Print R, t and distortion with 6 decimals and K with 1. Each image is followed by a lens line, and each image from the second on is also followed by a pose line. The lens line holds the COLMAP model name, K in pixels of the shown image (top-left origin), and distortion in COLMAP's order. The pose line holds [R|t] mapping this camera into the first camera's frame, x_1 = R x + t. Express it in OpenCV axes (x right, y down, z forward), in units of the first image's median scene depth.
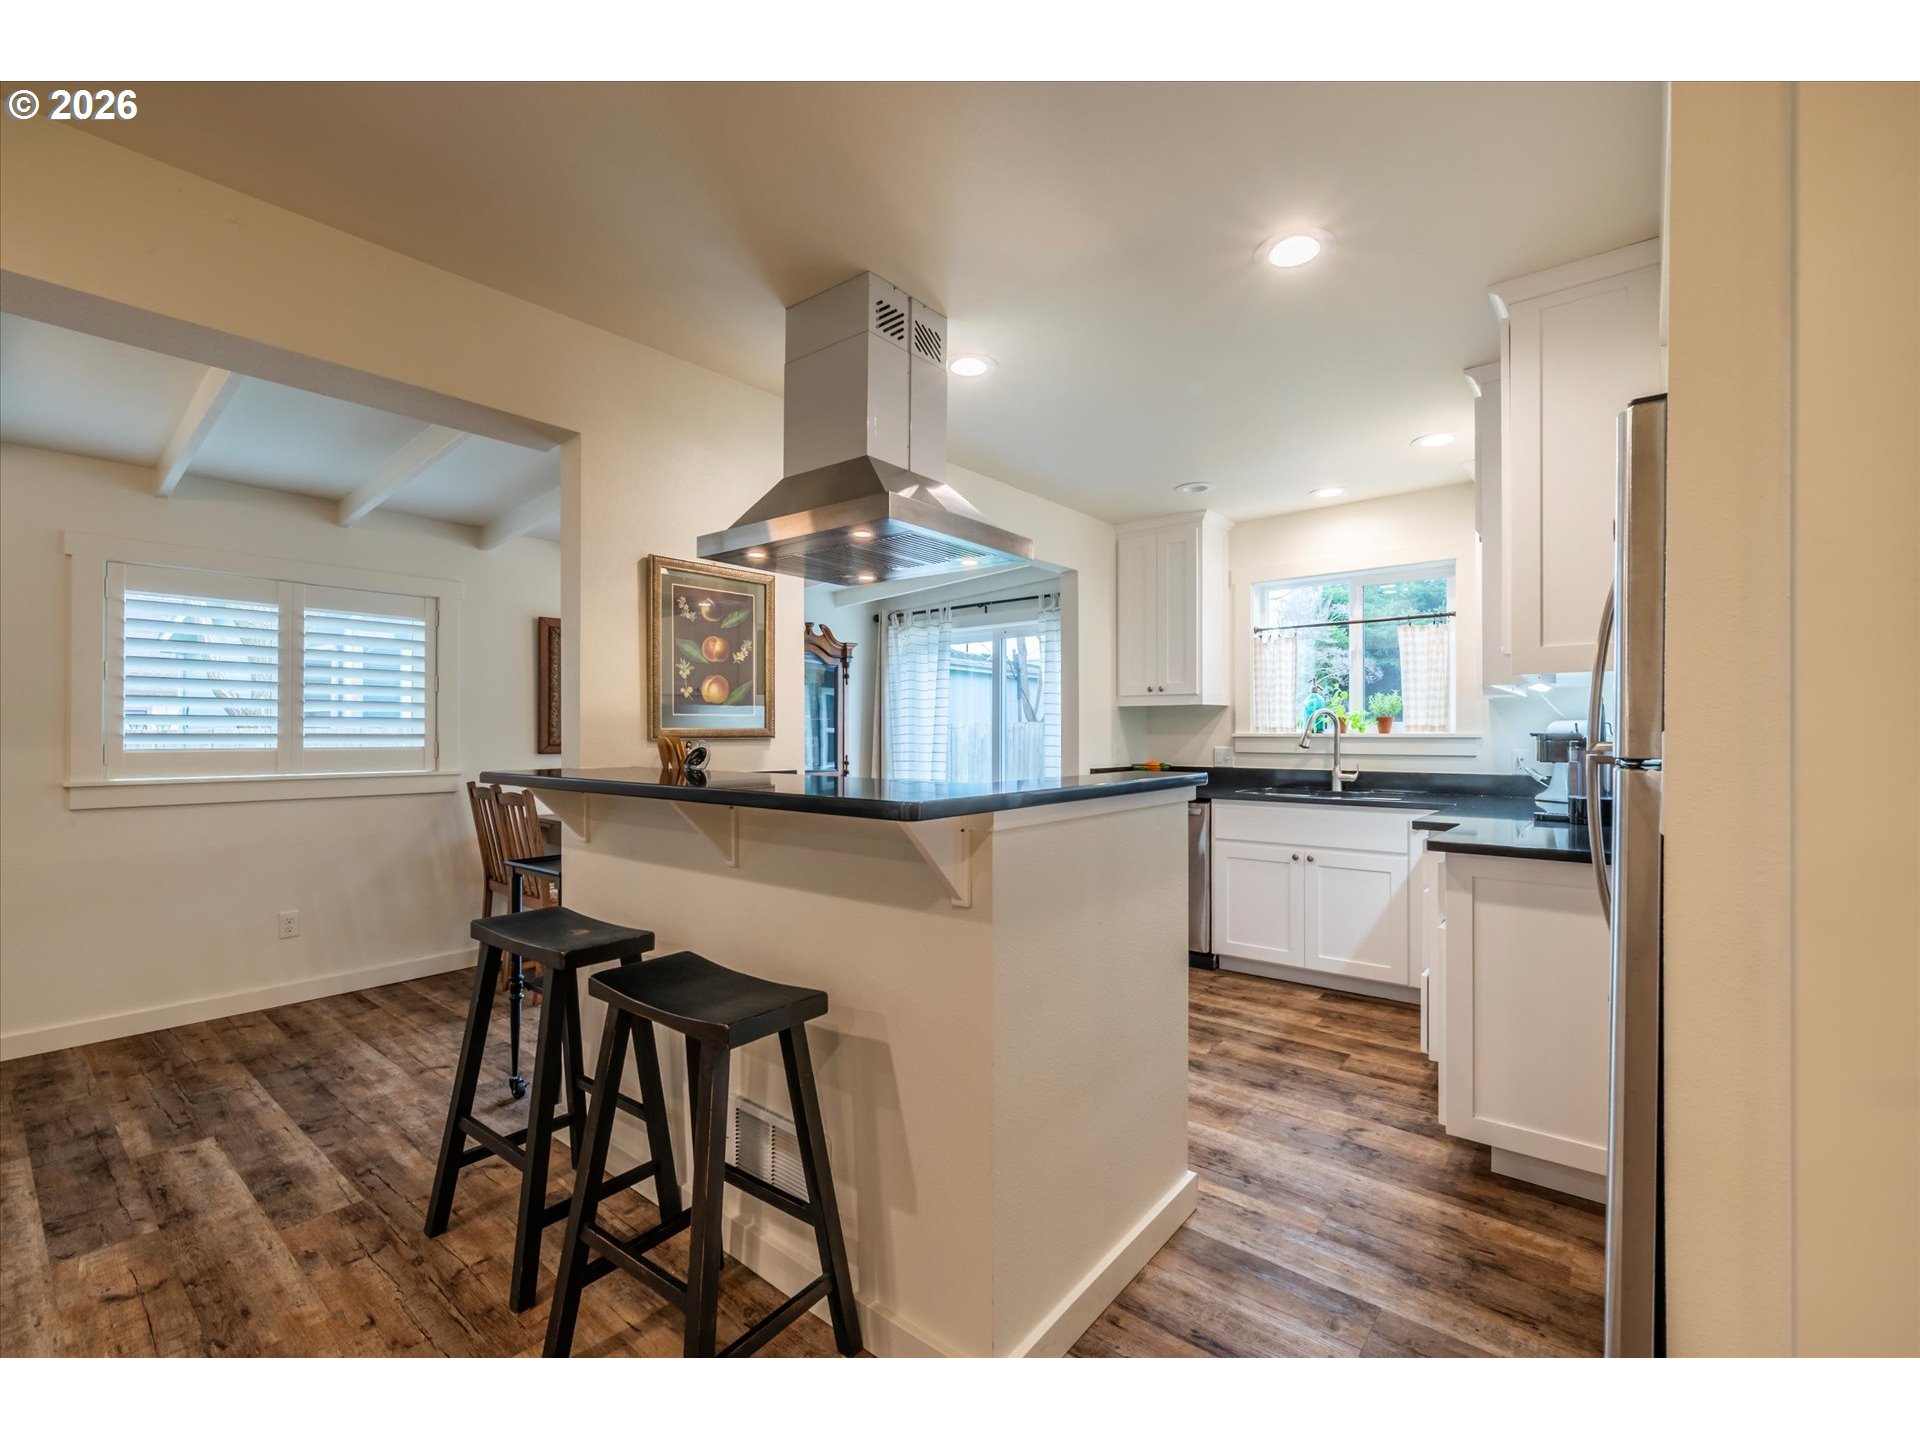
lens RADIAL K [[845.4, 0, 970.8], [0, 845.4, 734.7], [0, 0, 1]] dist [-0.005079, -0.000979]
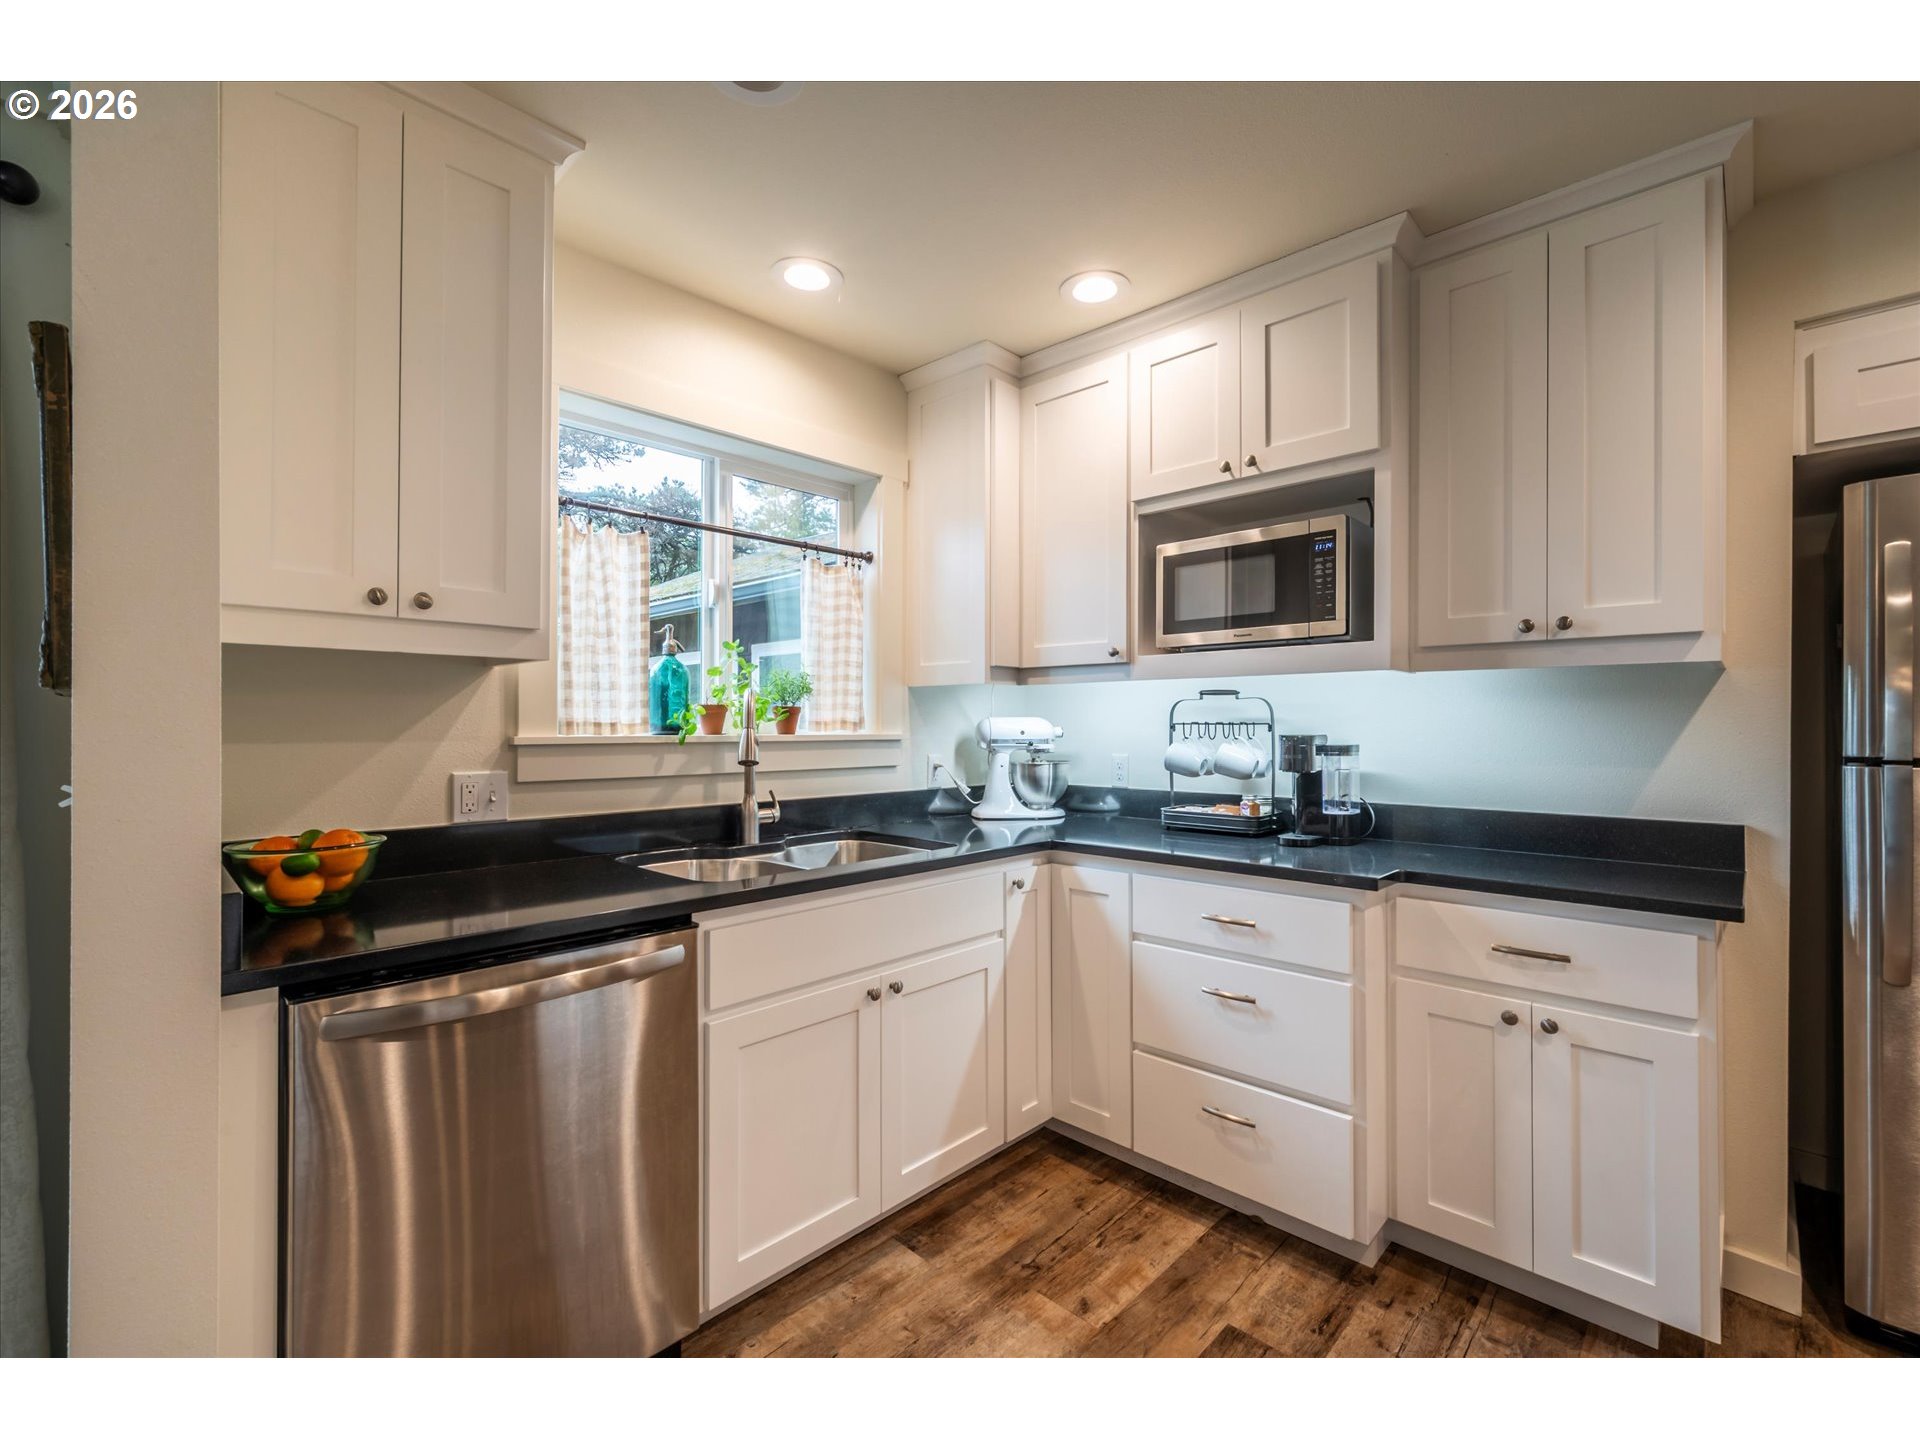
lens RADIAL K [[819.1, 0, 957.7], [0, 819.1, 723.1], [0, 0, 1]] dist [-0.002390, -0.000351]
pose [[0.090338, 0.004172, 0.995902, -0.087853], [0.001749, 0.999989, -0.004348, -0.008287], [-0.995910, 0.002134, 0.090329, 1.029447]]
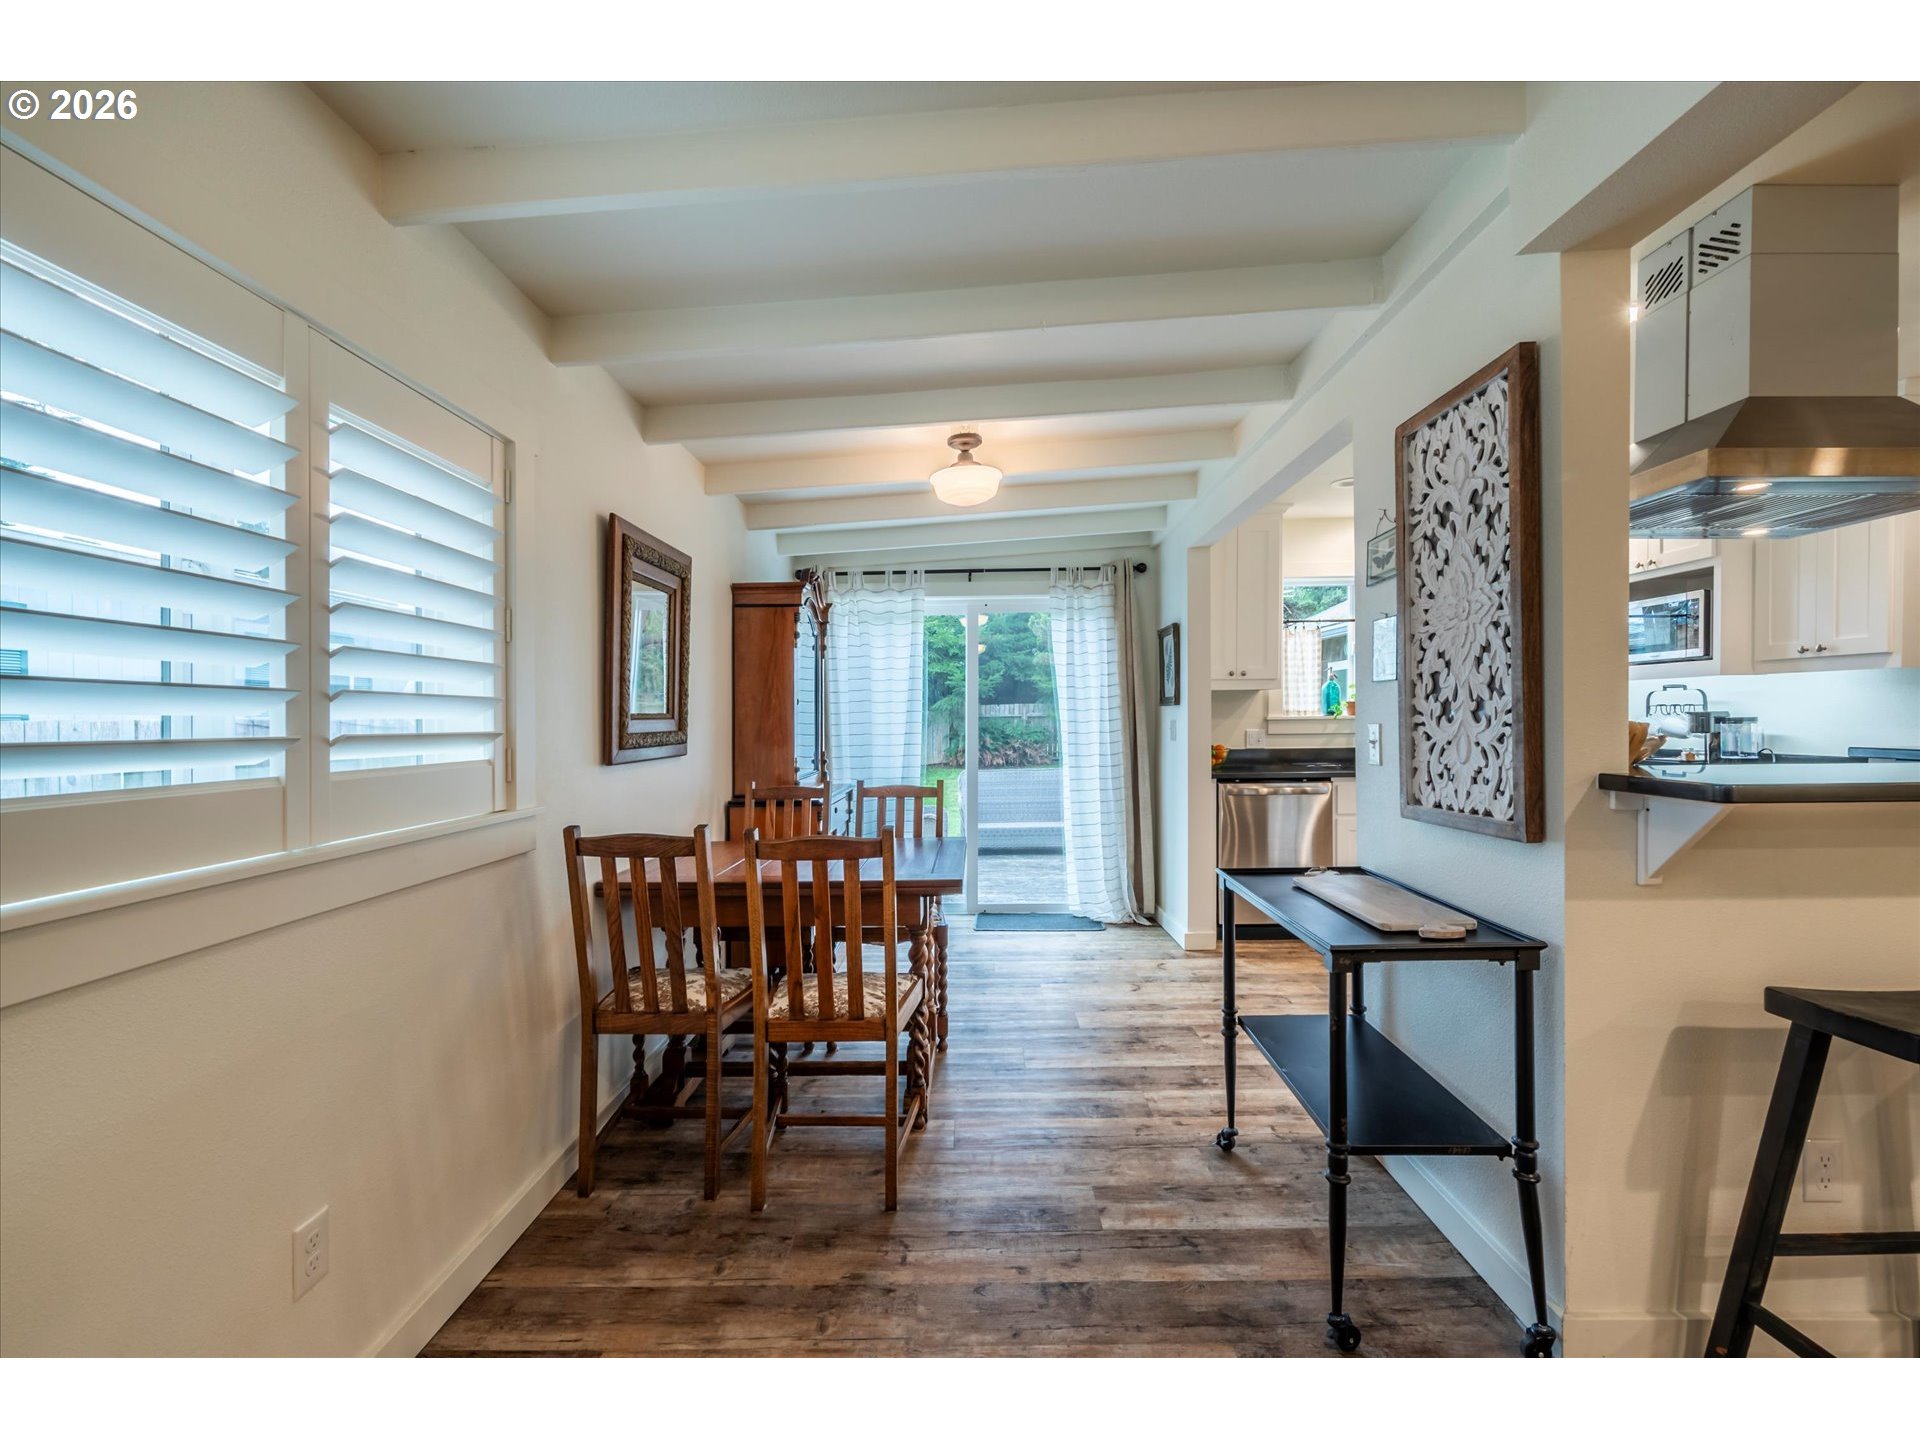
lens RADIAL K [[831.5, 0, 960.0], [0, 831.5, 720.0], [0, 0, 1]] dist [-0.001964, 0.000069]
pose [[0.779592, -0.011278, 0.626186, -0.887764], [0.014320, 0.999897, 0.000180, -0.004463], [-0.626123, 0.008826, 0.779674, 0.584098]]
